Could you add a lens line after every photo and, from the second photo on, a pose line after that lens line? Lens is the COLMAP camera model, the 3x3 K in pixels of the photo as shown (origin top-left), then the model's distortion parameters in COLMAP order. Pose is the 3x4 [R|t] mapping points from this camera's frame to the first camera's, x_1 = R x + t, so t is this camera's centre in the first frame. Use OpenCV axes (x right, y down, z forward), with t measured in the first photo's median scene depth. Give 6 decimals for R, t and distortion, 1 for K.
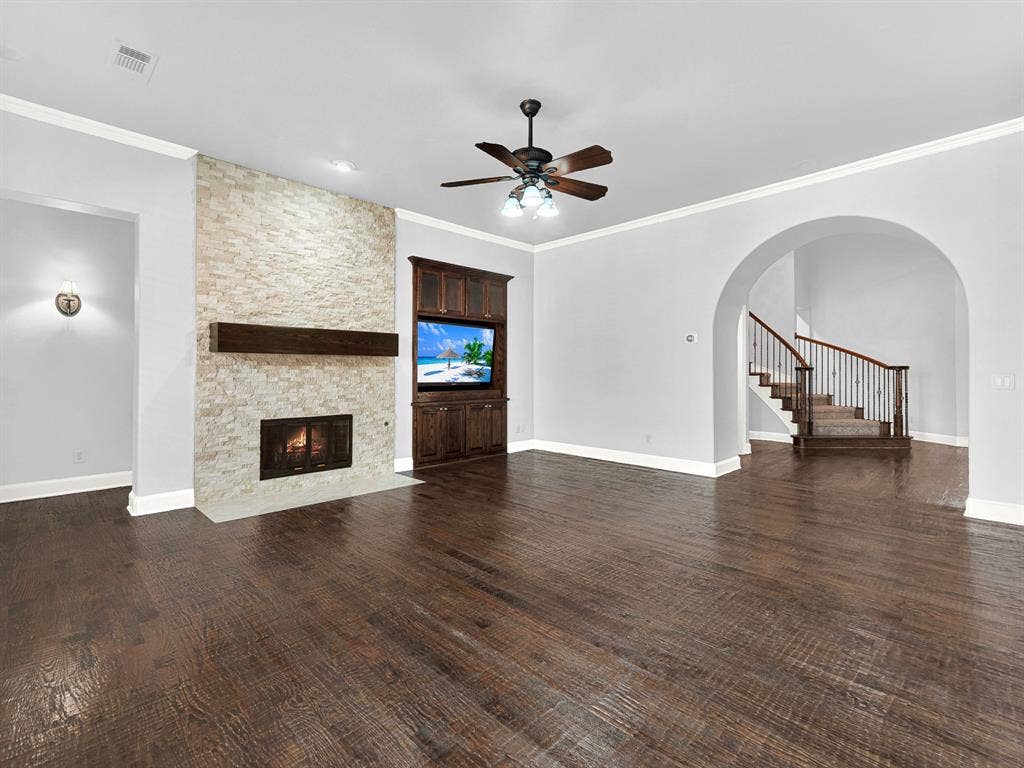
lens RADIAL K [[483.2, 0, 512.6], [0, 483.2, 370.4], [0, 0, 1]] dist [0.001698, 0.000260]
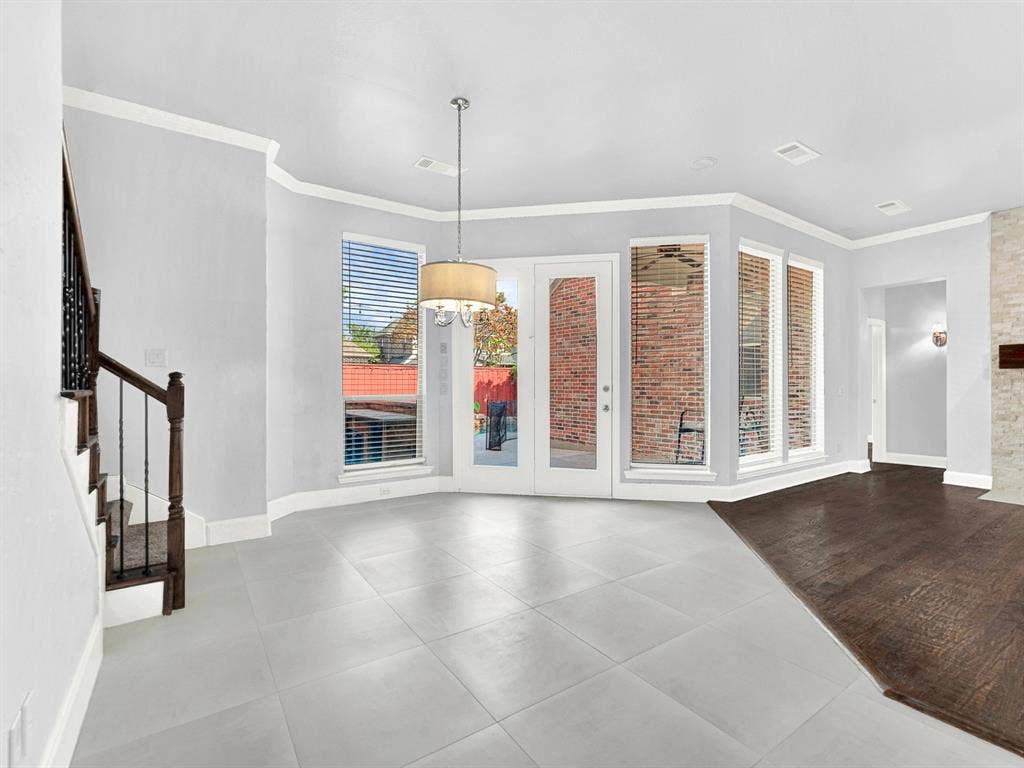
lens RADIAL K [[463.9, 0, 512.0], [0, 463.9, 384.0], [0, 0, 1]] dist [0.001153, 0.000358]
pose [[-0.170818, -0.005977, -0.985285, 0.660794], [0.005396, 0.999961, -0.007001, 0.002249], [0.985288, -0.006512, -0.170779, -0.029664]]
